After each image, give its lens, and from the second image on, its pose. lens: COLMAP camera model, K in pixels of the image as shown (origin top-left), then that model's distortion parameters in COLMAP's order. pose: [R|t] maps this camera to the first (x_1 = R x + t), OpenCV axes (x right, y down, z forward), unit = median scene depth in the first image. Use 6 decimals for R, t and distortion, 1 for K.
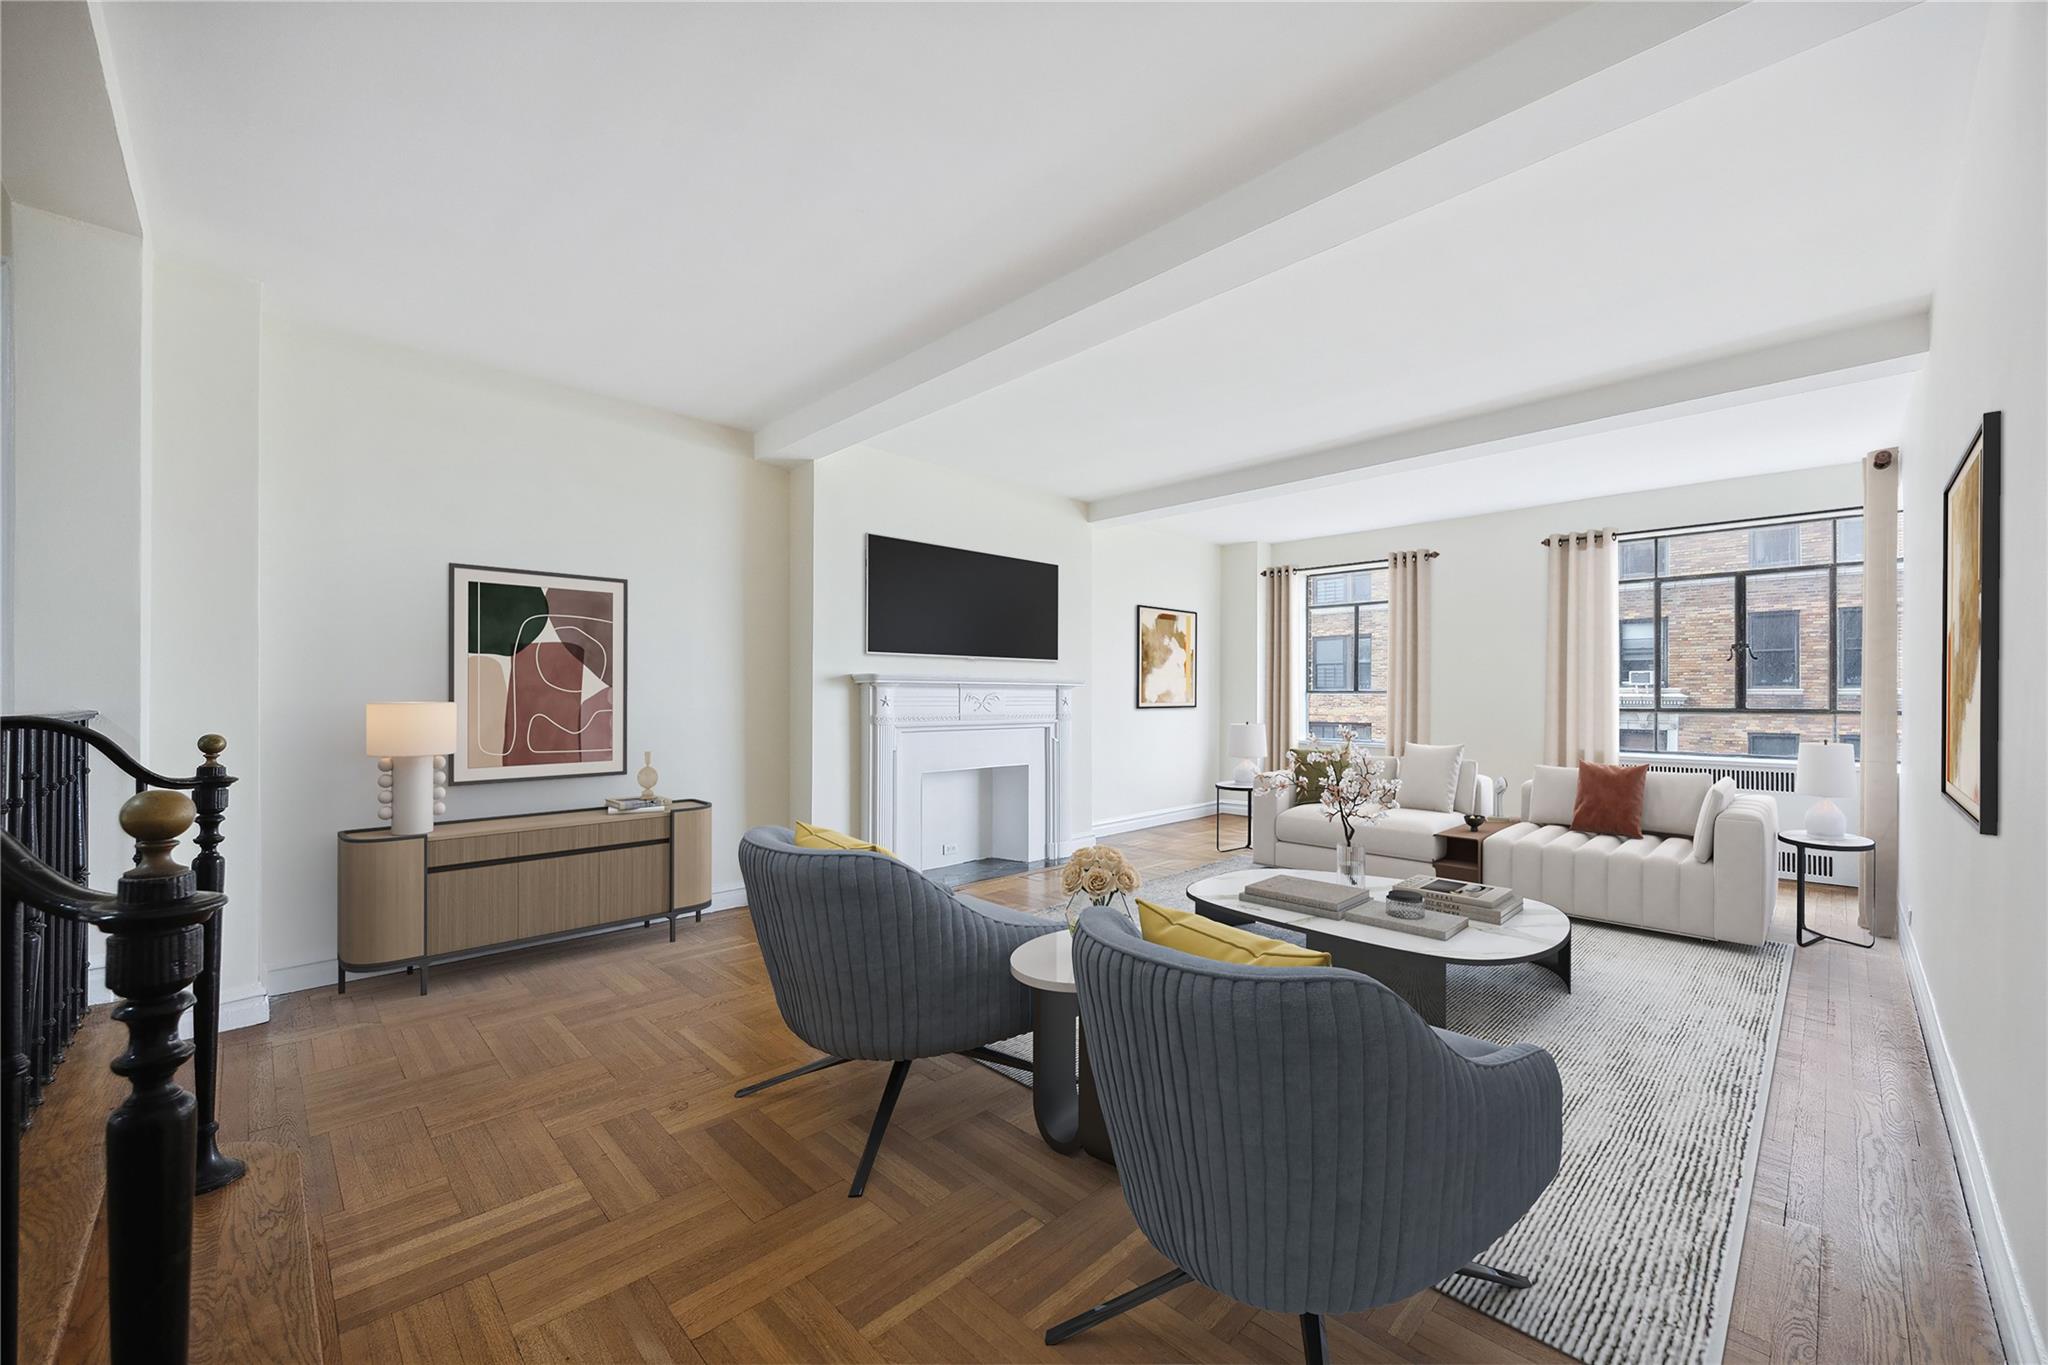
lens RADIAL K [[802.6, 0, 1019.0], [0, 802.6, 685.2], [0, 0, 1]] dist [0.011431, 0.000244]
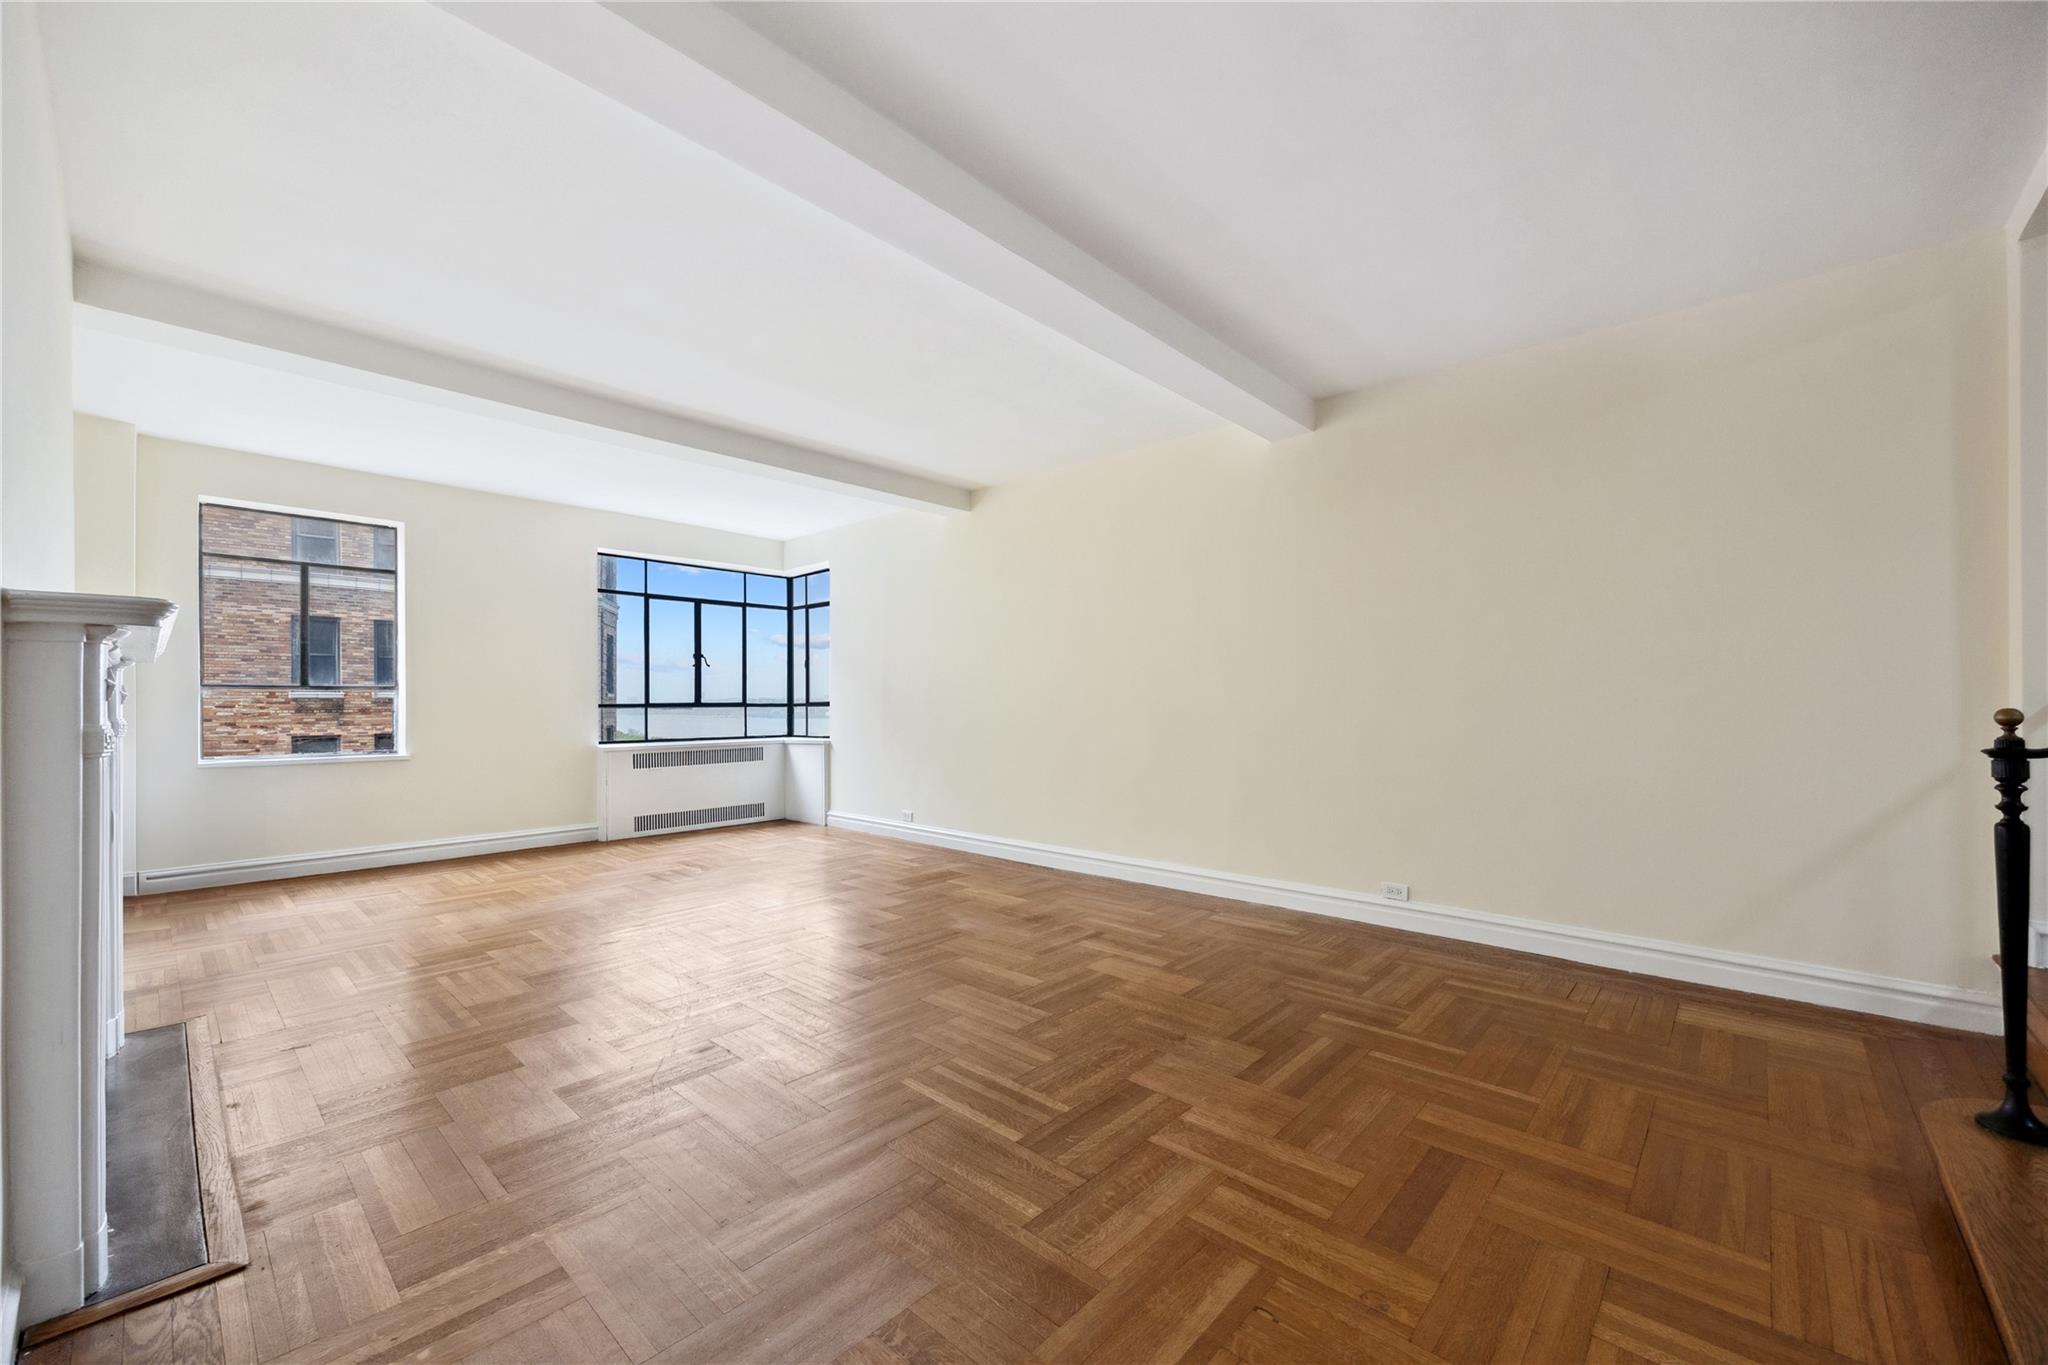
lens RADIAL K [[802.6, 0, 1018.4], [0, 802.6, 688.7], [0, 0, 1]] dist [0.011431, 0.000244]
pose [[-0.056855, 0.006186, 0.998363, -0.141050], [-0.003485, 0.999973, -0.006394, 0.003806], [-0.998376, -0.003843, -0.056831, 0.176188]]
